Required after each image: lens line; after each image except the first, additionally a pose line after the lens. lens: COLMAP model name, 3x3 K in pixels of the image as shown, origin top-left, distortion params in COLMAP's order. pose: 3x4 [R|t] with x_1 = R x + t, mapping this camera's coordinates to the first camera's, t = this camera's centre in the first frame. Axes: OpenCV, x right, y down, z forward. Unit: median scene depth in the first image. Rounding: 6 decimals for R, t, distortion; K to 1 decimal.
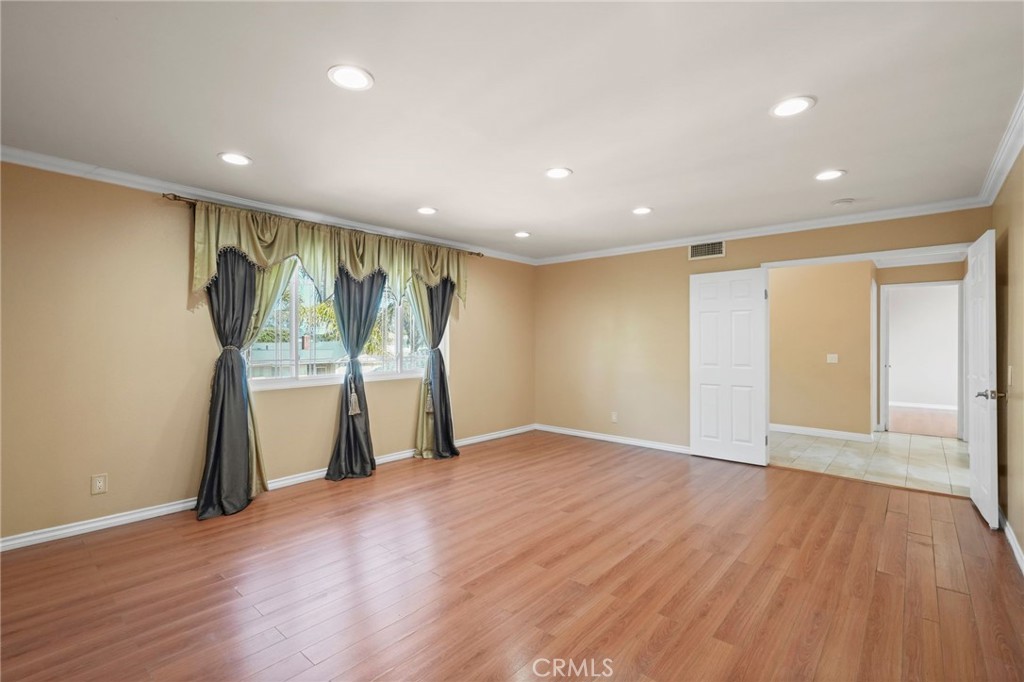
lens RADIAL K [[470.6, 0, 512.0], [0, 470.6, 341.0], [0, 0, 1]] dist [-0.003814, 0.000206]
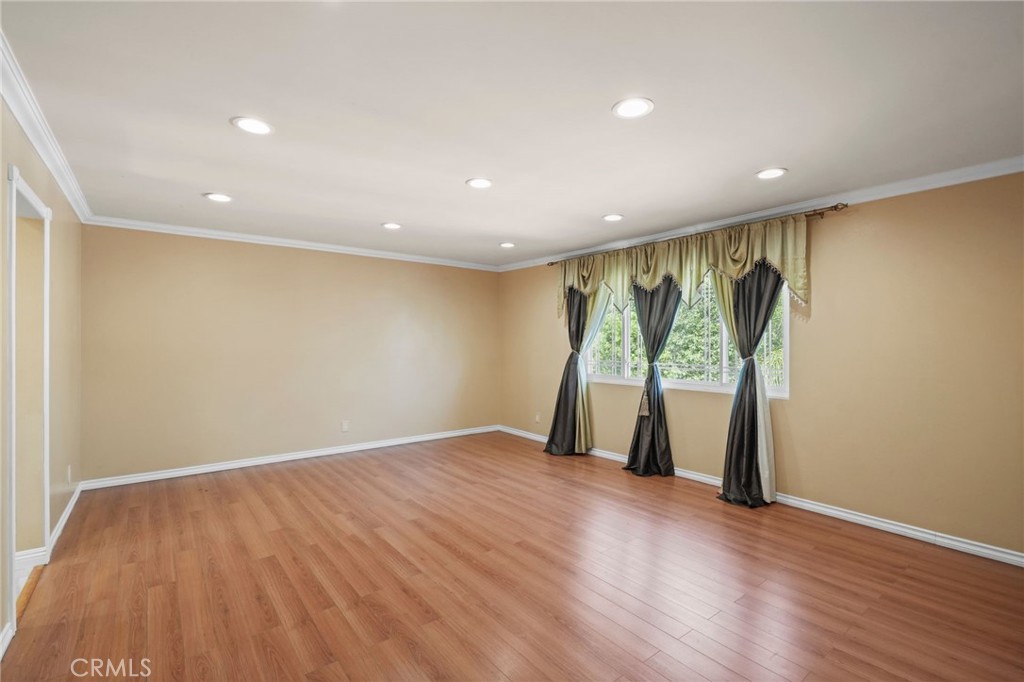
lens RADIAL K [[470.6, 0, 512.0], [0, 470.6, 341.0], [0, 0, 1]] dist [-0.003814, 0.000206]
pose [[-0.203757, -0.001256, -0.979021, 0.957221], [-0.005278, 0.999986, -0.000184, -0.016041], [0.979007, 0.005129, -0.203761, 1.134730]]
